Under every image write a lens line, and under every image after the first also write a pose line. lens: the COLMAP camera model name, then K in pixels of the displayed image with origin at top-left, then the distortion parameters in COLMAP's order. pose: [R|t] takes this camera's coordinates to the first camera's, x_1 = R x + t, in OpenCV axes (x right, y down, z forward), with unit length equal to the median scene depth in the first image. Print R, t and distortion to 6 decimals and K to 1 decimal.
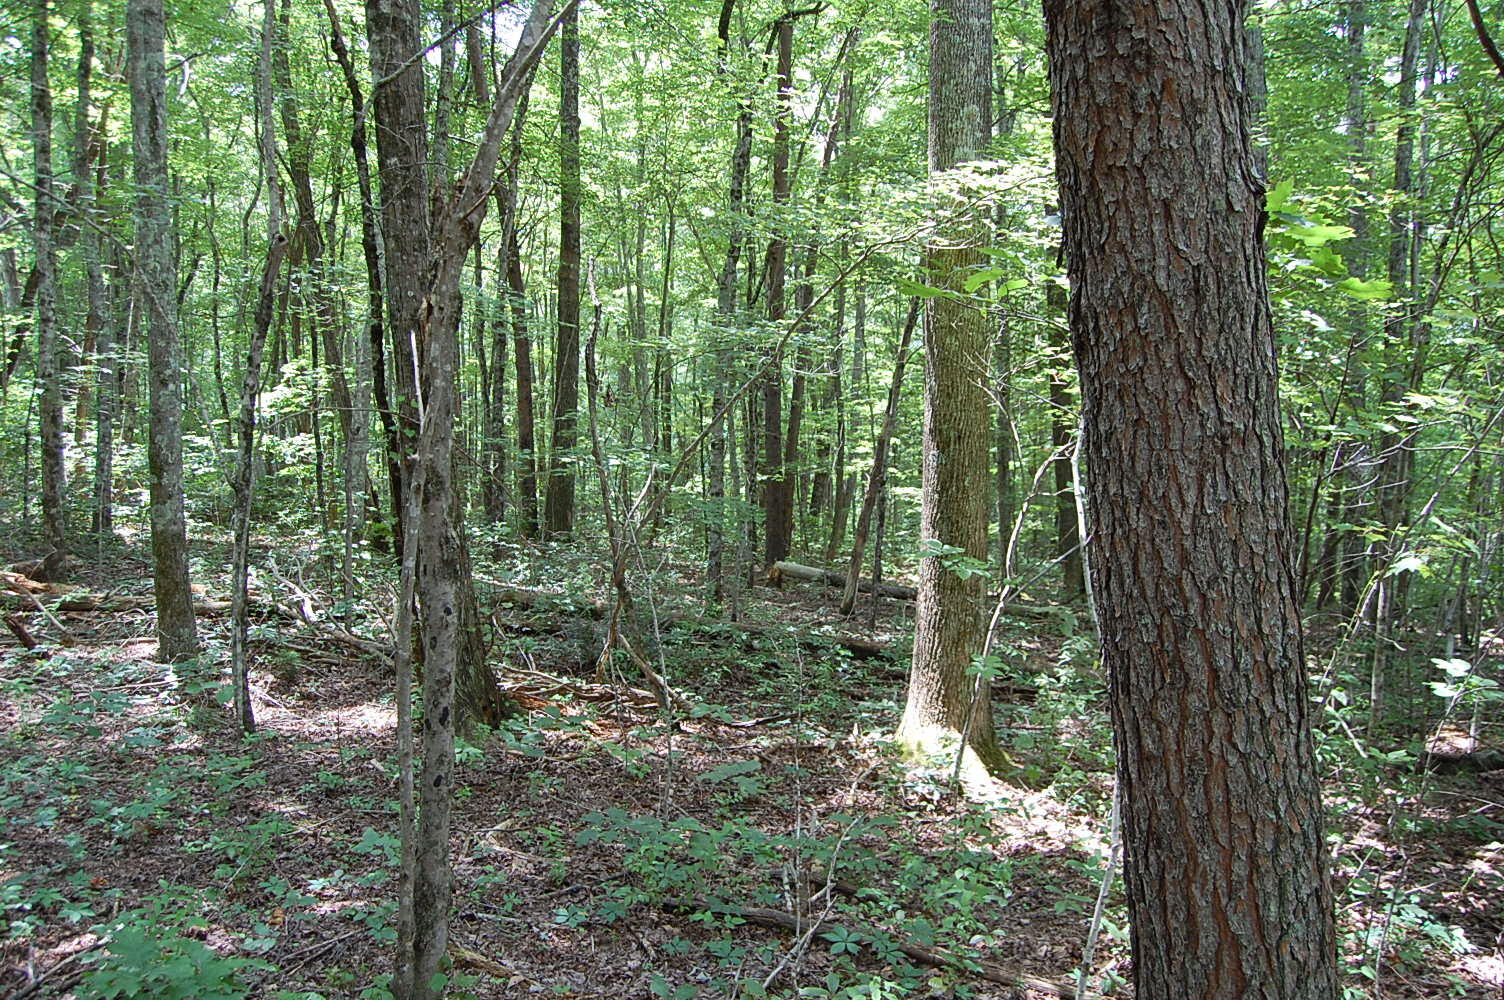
lens RADIAL K [[1182.8, 0, 769.8], [0, 1182.8, 506.7], [0, 0, 1]] dist [-0.088110, 0.040687]
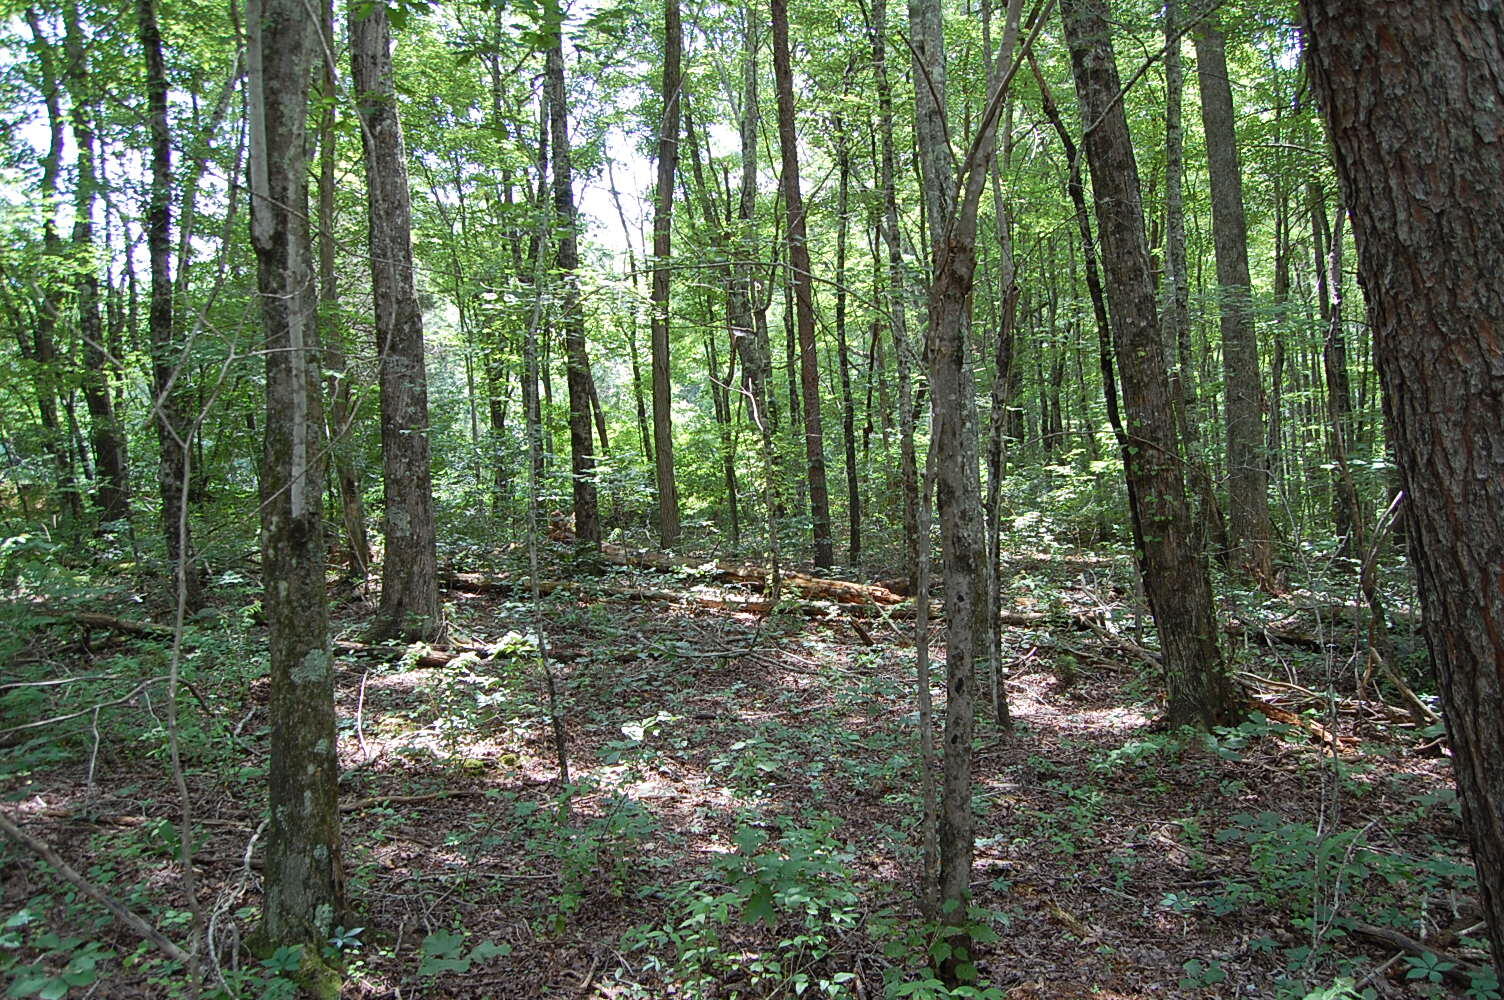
lens RADIAL K [[1182.8, 0, 769.8], [0, 1182.8, 506.7], [0, 0, 1]] dist [-0.088110, 0.040687]
pose [[0.738327, -0.043089, -0.673065, 0.162267], [0.030130, 0.999068, -0.030908, 0.010978], [0.673770, 0.002541, 0.738937, -0.009231]]
